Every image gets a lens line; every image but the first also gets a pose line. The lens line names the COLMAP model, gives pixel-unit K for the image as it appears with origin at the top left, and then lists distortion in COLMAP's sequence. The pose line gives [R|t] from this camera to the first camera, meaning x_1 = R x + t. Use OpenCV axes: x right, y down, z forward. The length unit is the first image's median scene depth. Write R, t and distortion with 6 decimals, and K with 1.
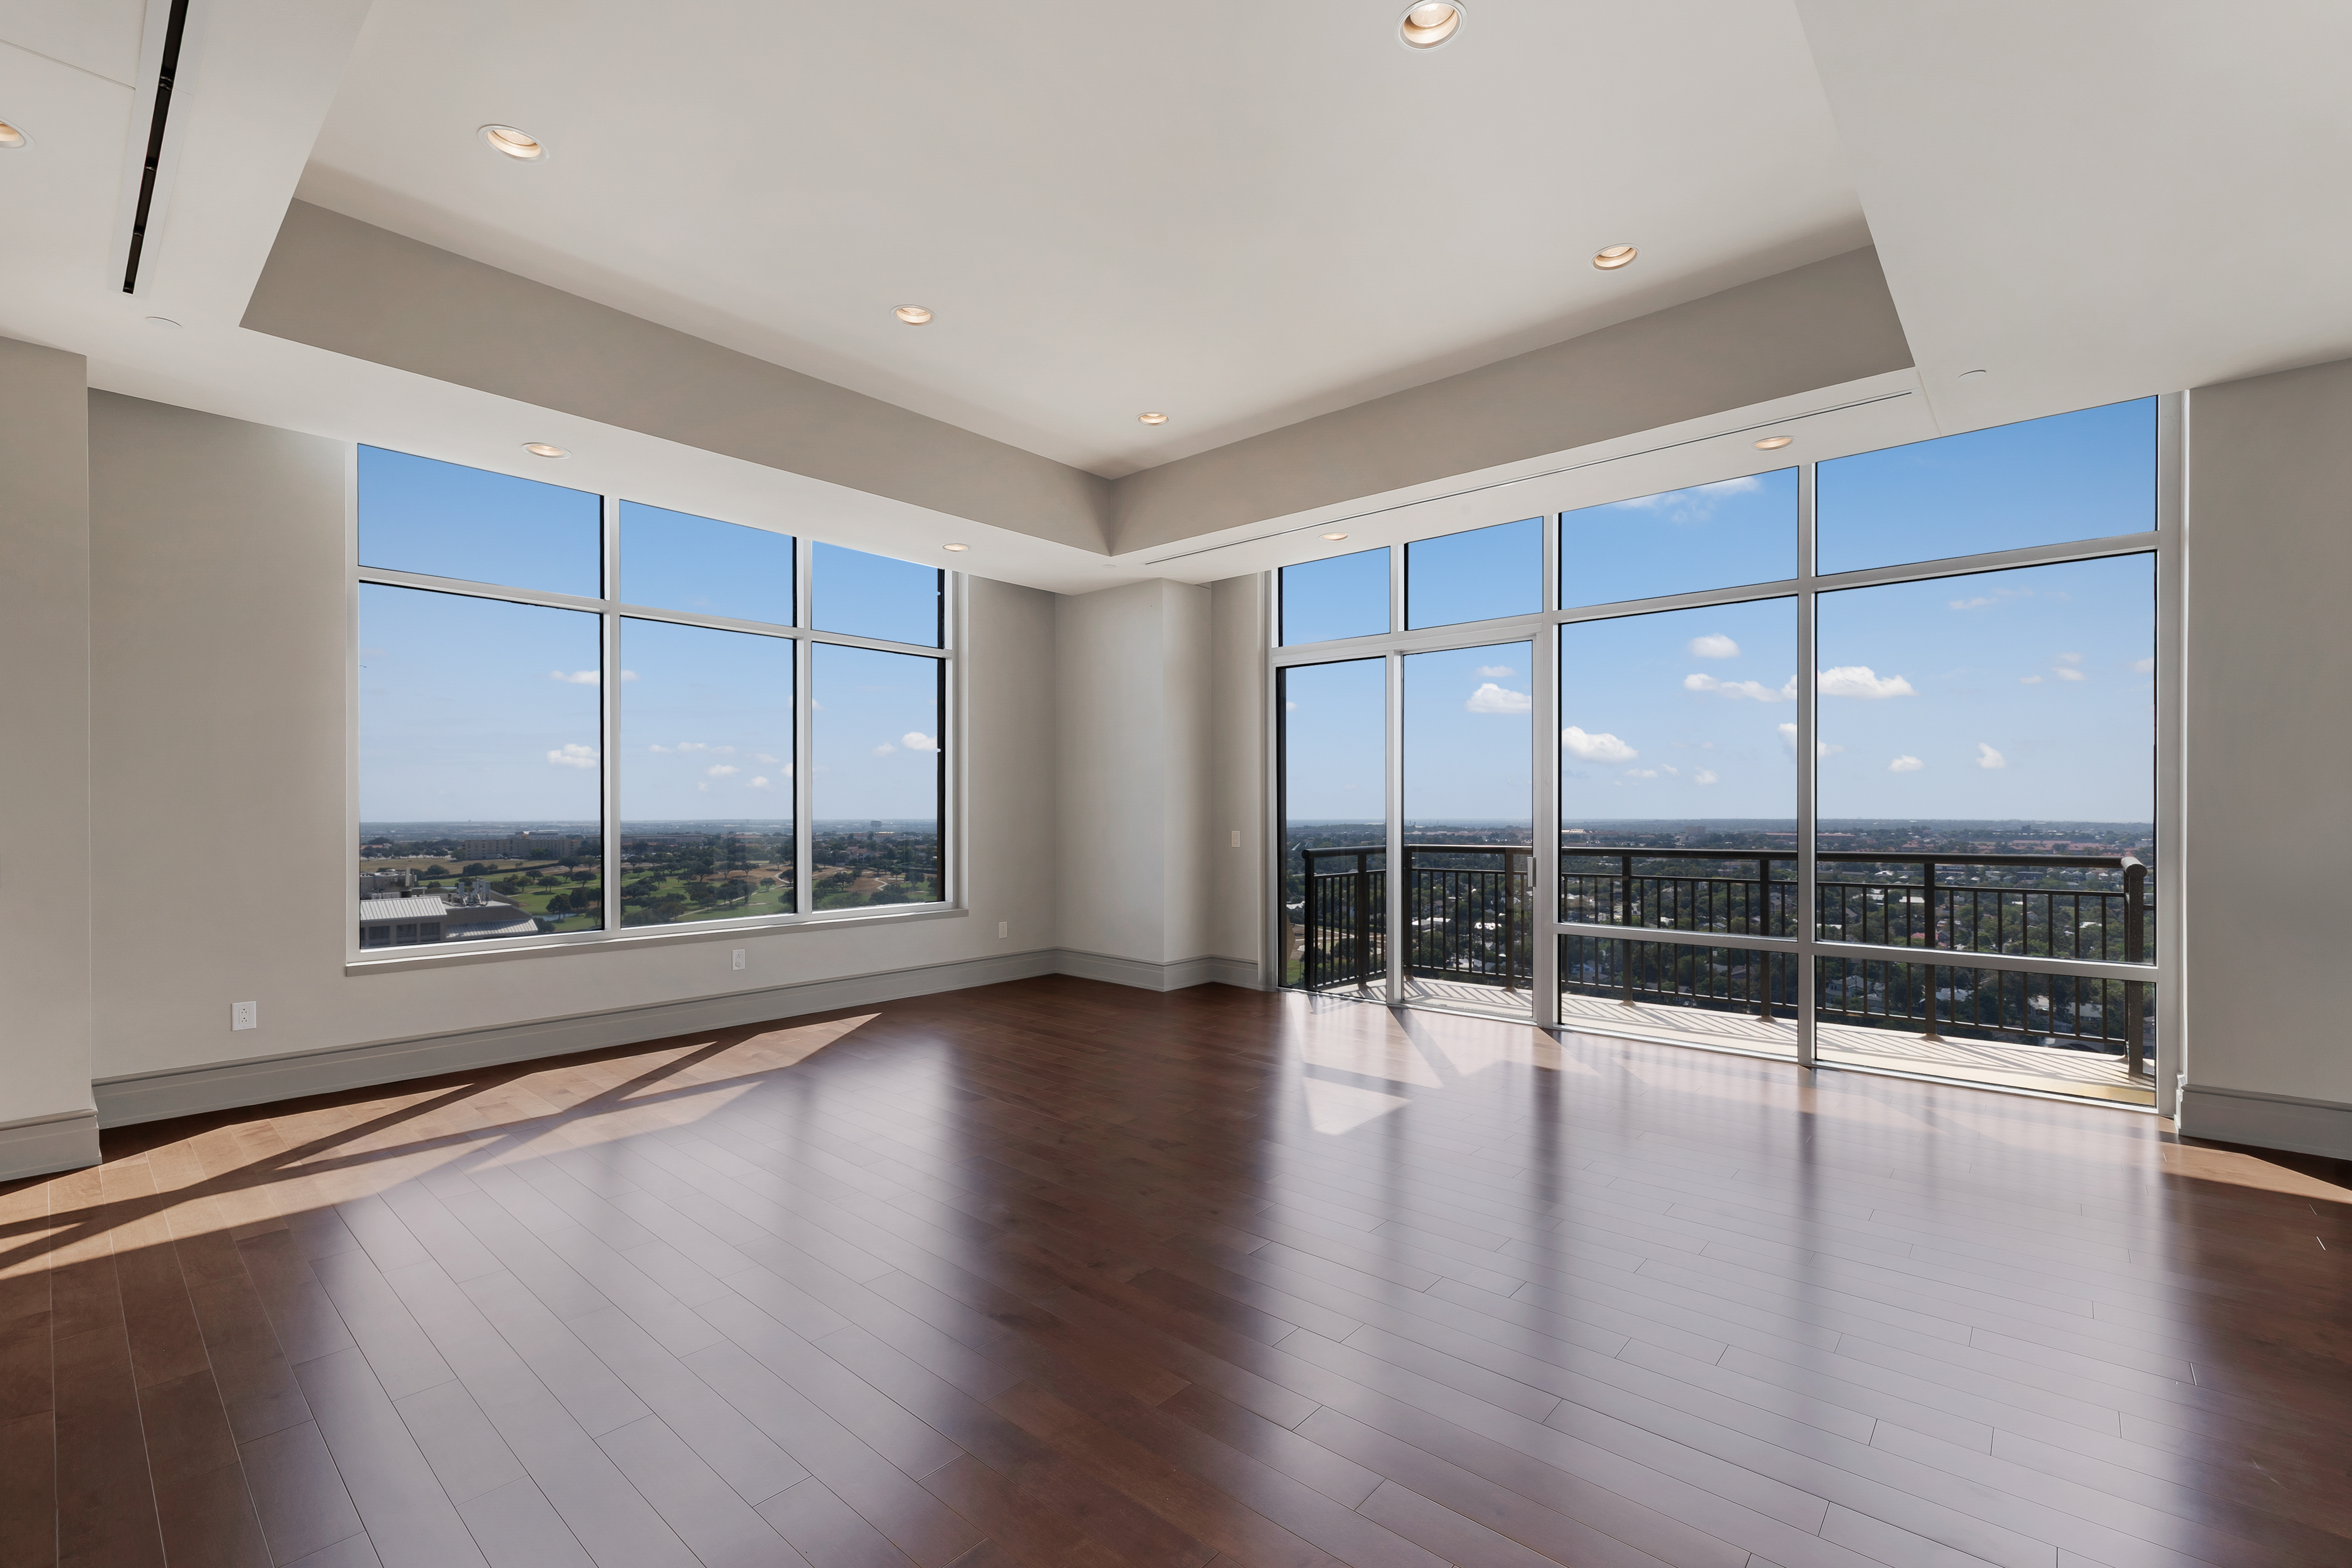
lens RADIAL K [[1003.7, 0, 1173.3], [0, 1003.7, 801.6], [0, 0, 1]] dist [0.001936, 0.000079]
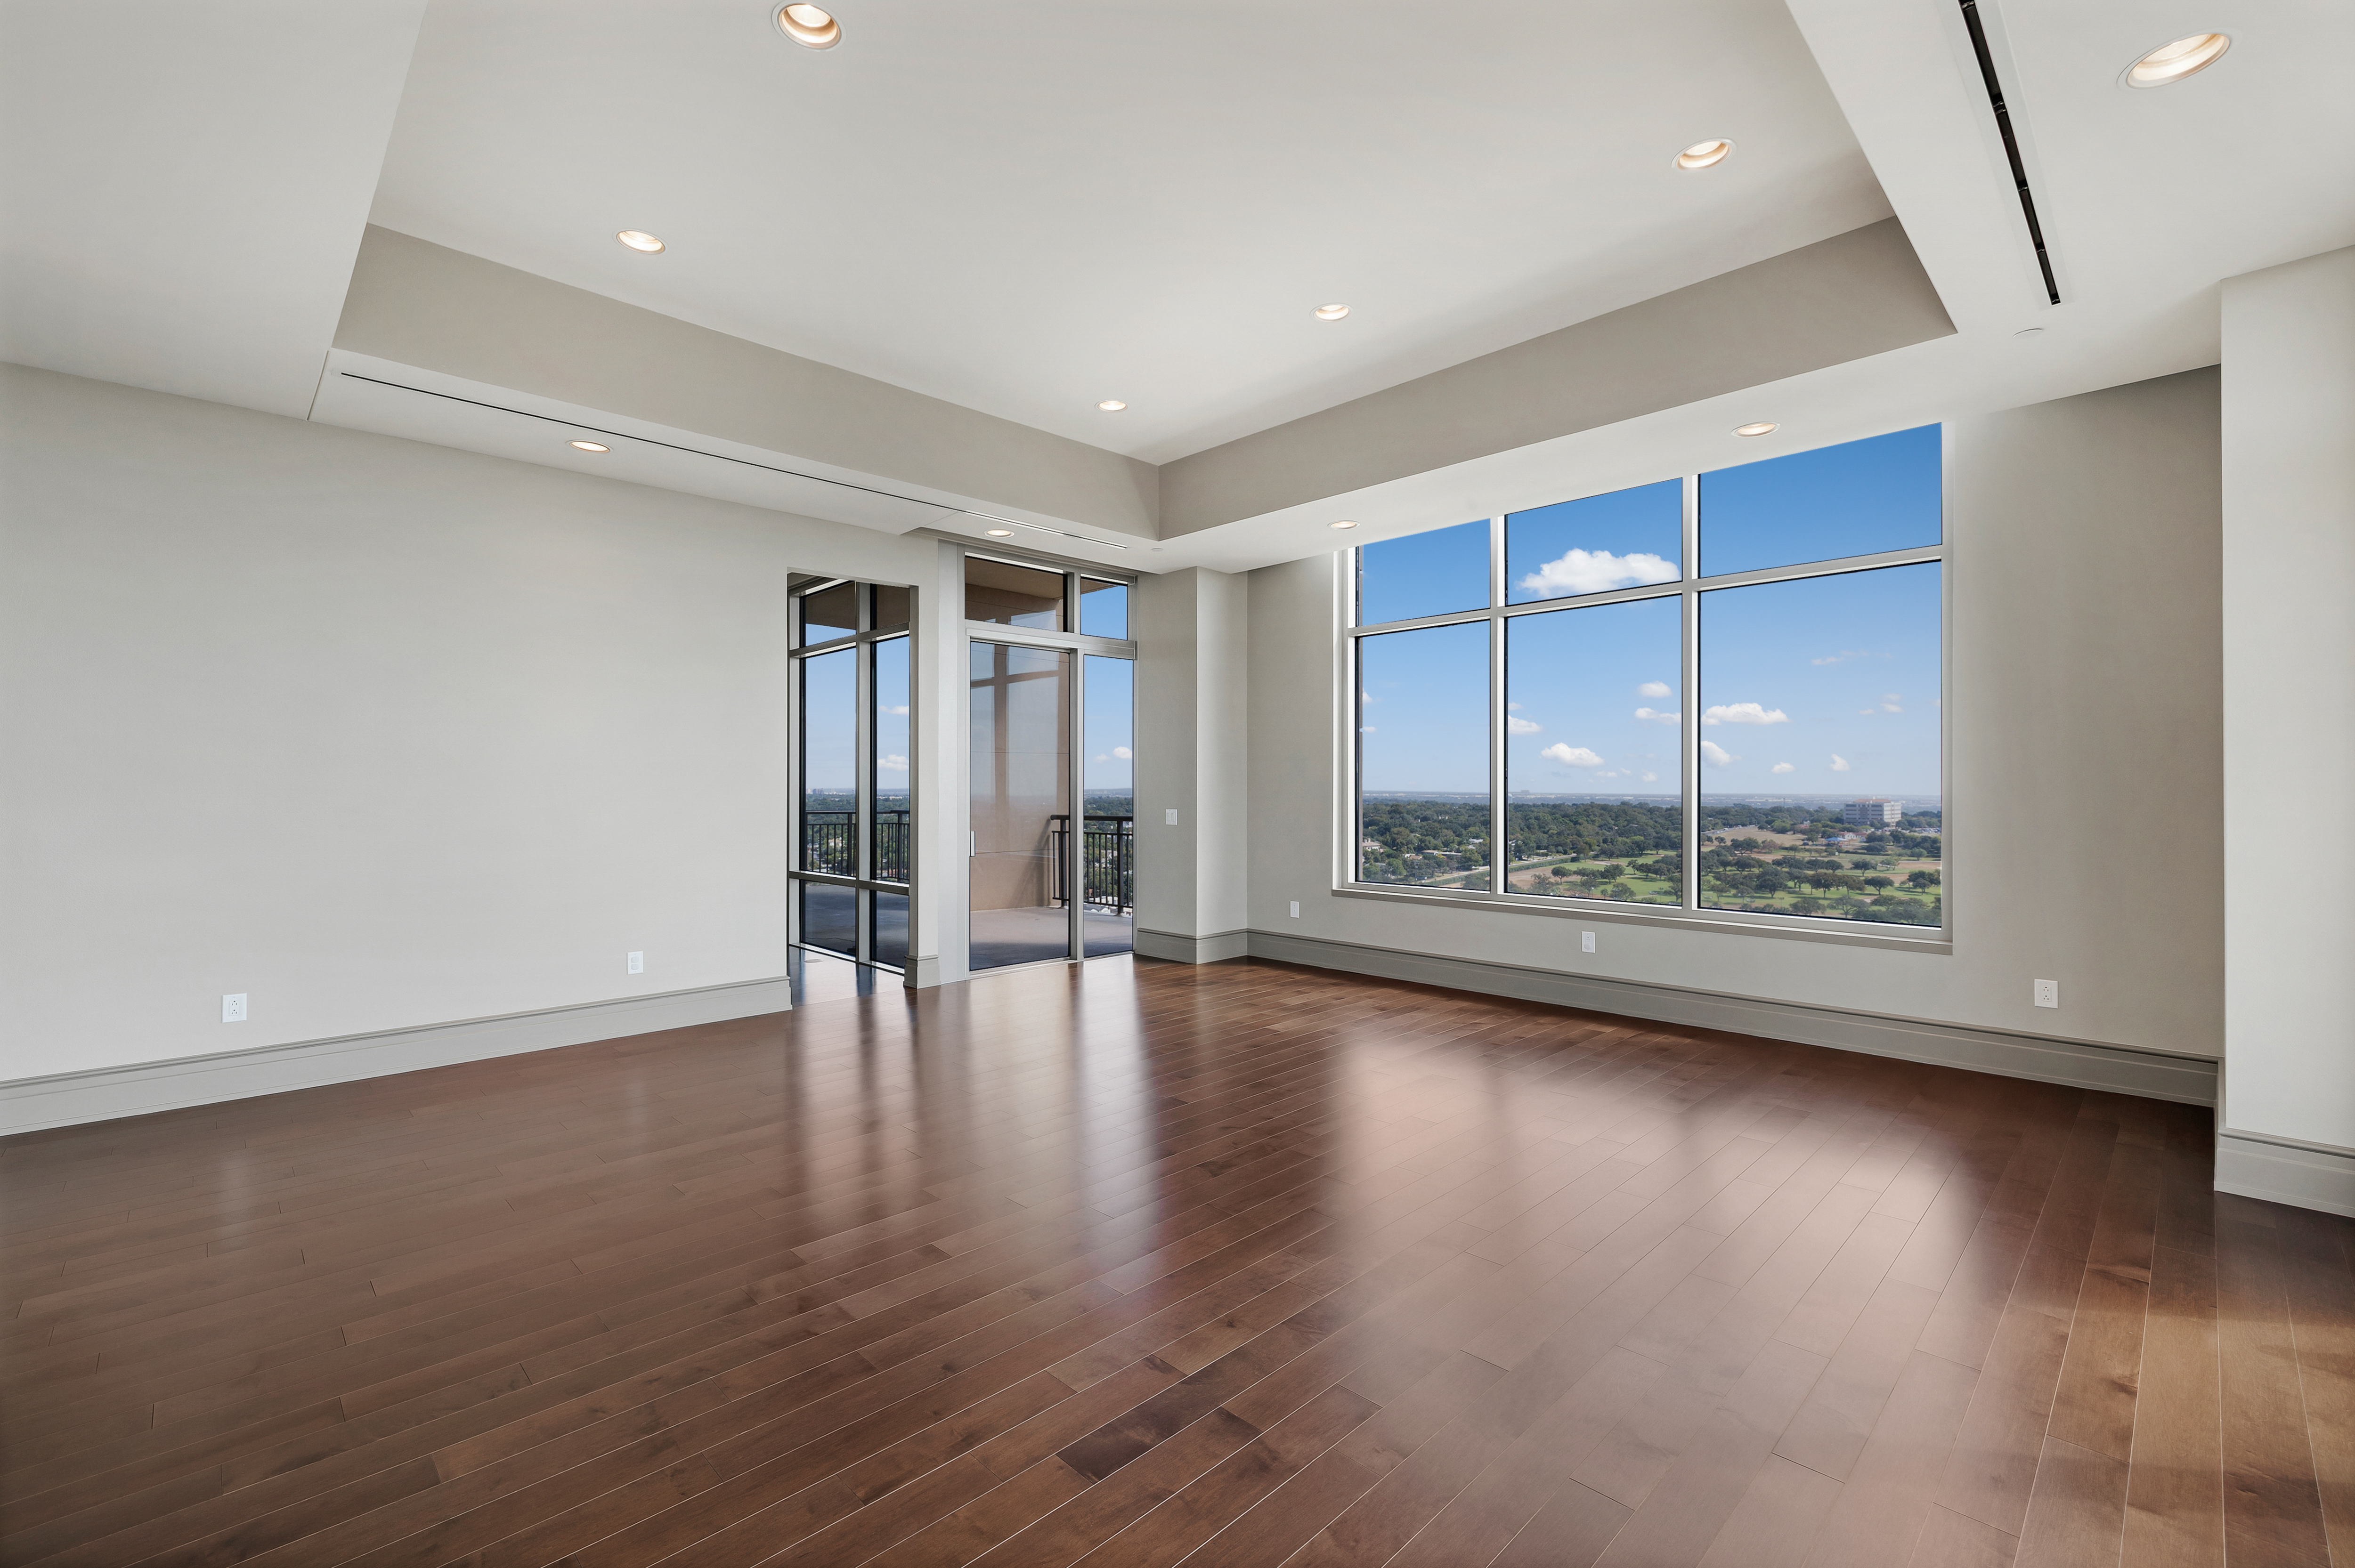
lens RADIAL K [[1002.4, 0, 1157.8], [0, 1002.4, 784.7], [0, 0, 1]] dist [0.000749, 0.000295]
pose [[-0.094436, -0.000958, -0.995530, 0.485289], [0.009887, 0.999949, -0.001900, 0.001624], [0.995482, -0.010022, -0.094422, 0.562494]]
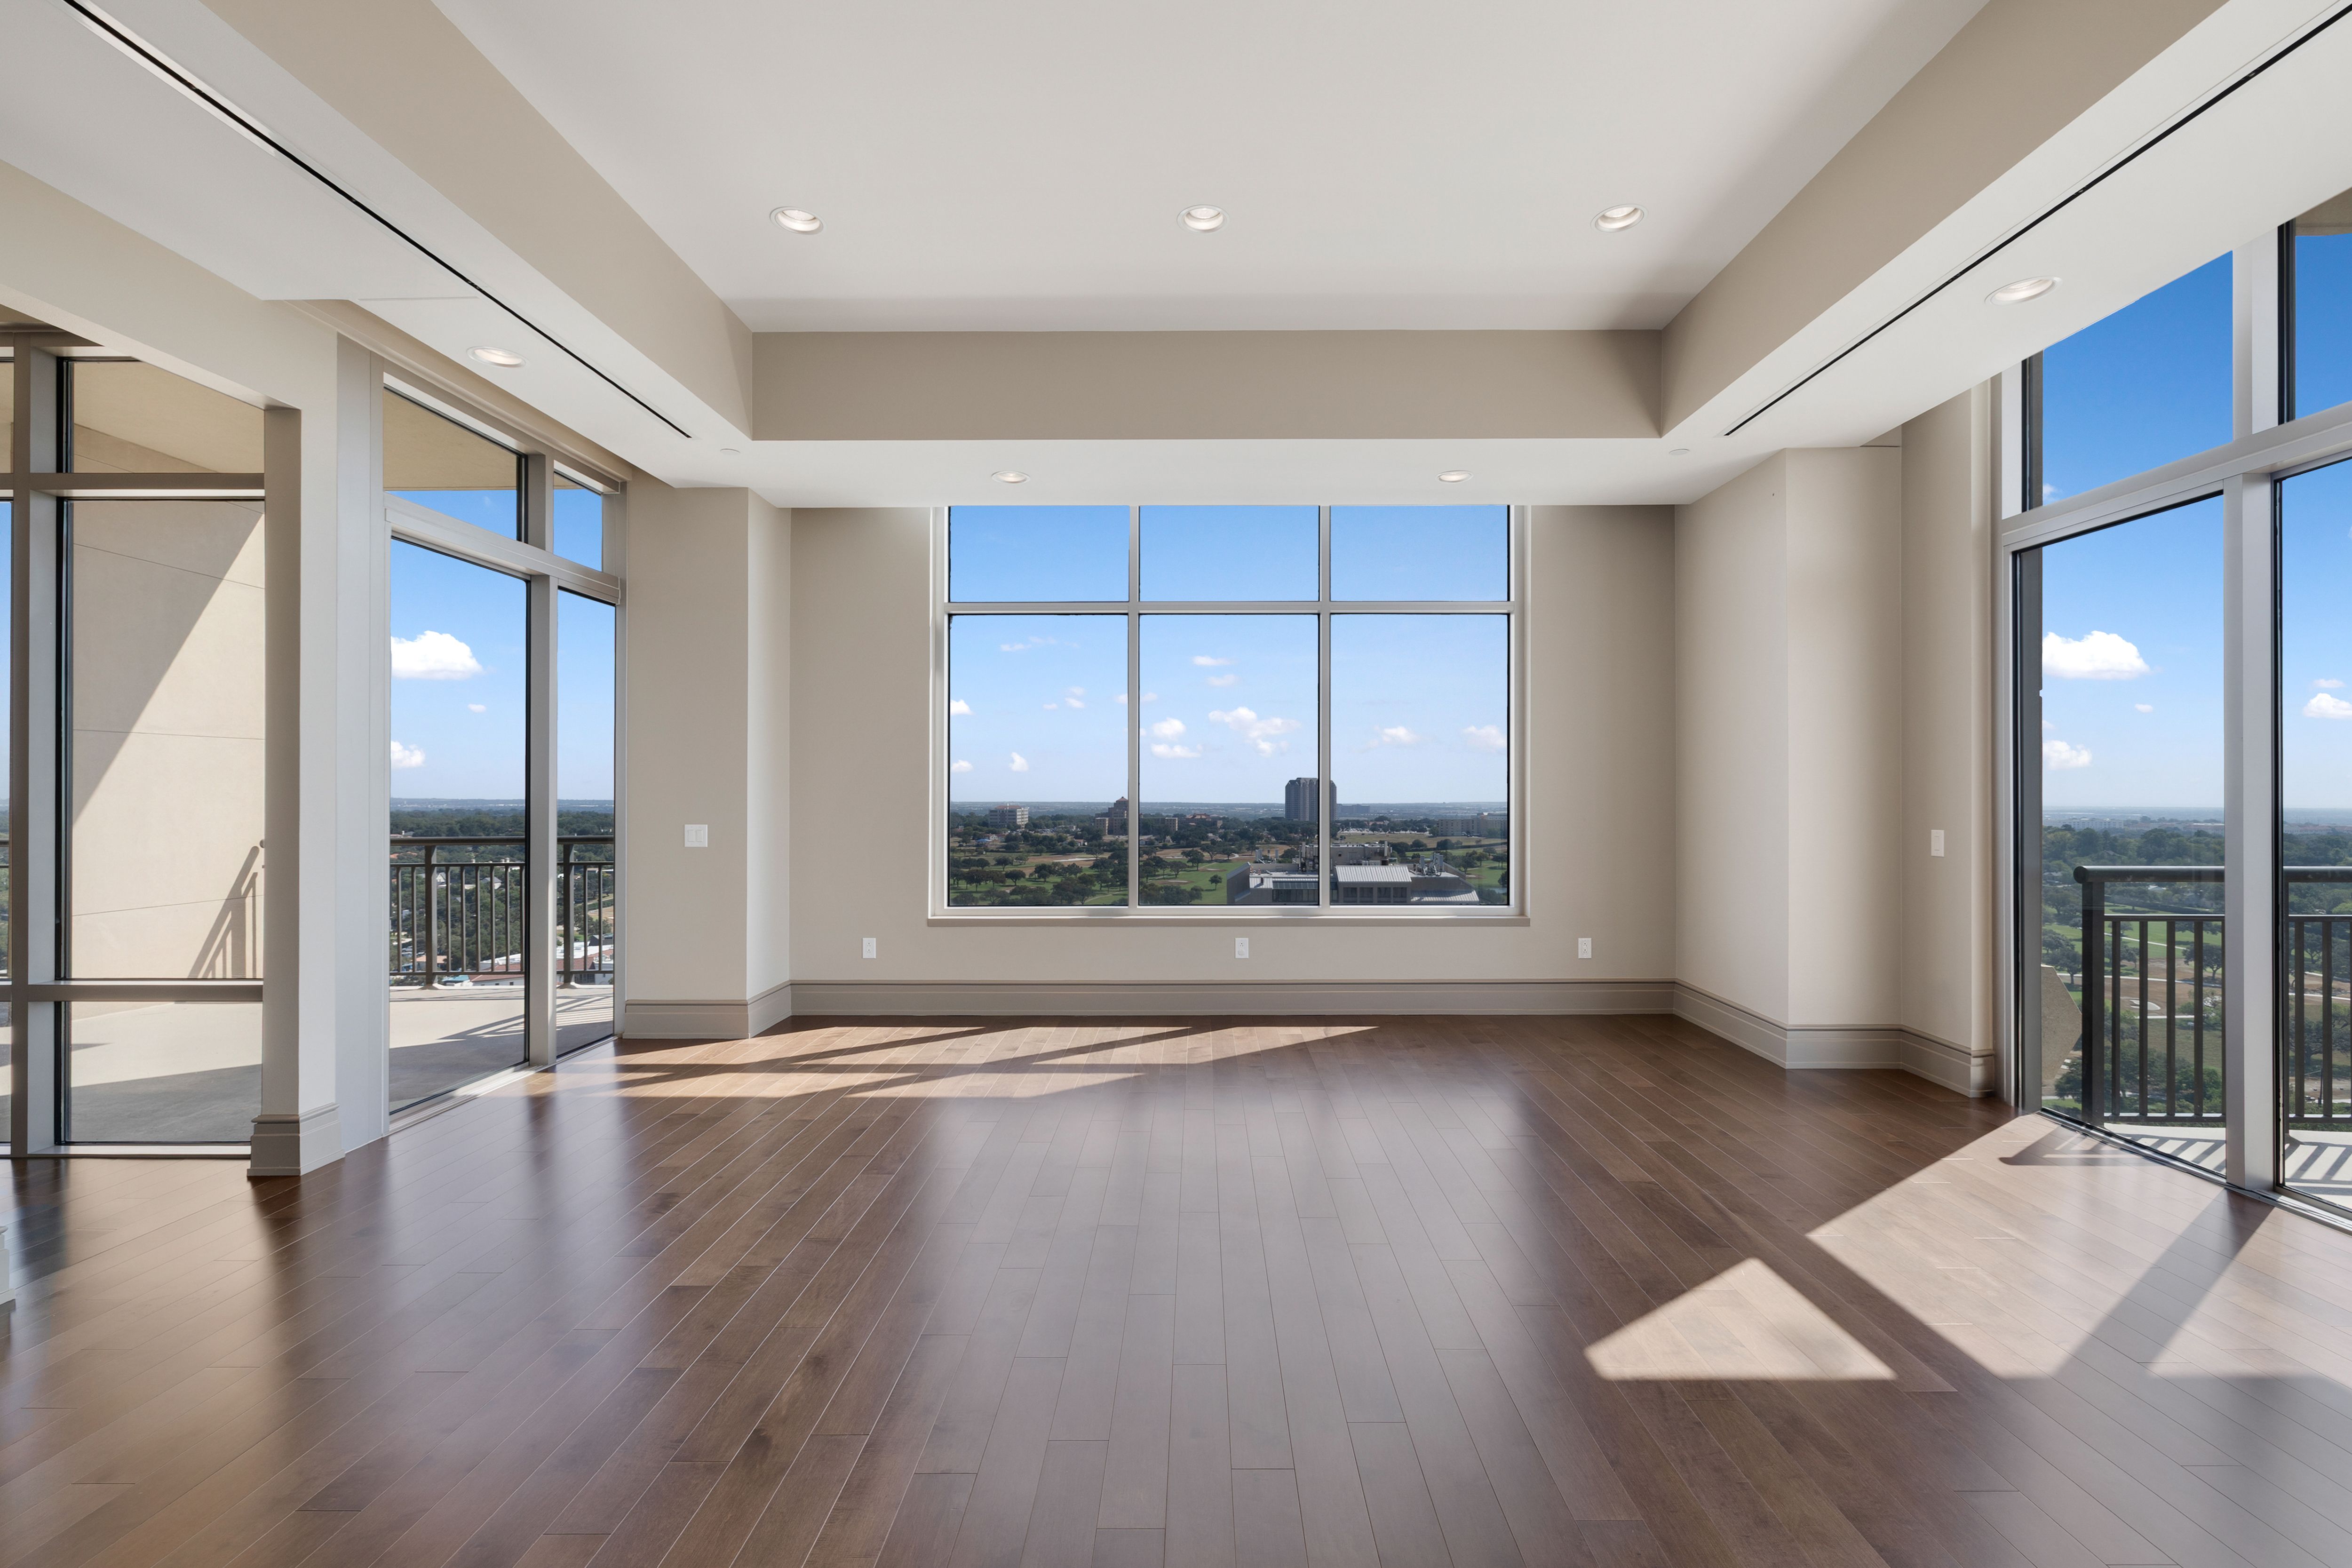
lens RADIAL K [[1014.2, 0, 1190.9], [0, 1014.2, 794.6], [0, 0, 1]] dist [-0.000731, 0.000426]
pose [[0.656345, 0.000755, -0.754461, 0.237983], [0.006360, 0.999958, 0.006534, 0.000589], [0.754434, -0.009087, 0.656312, 0.256045]]
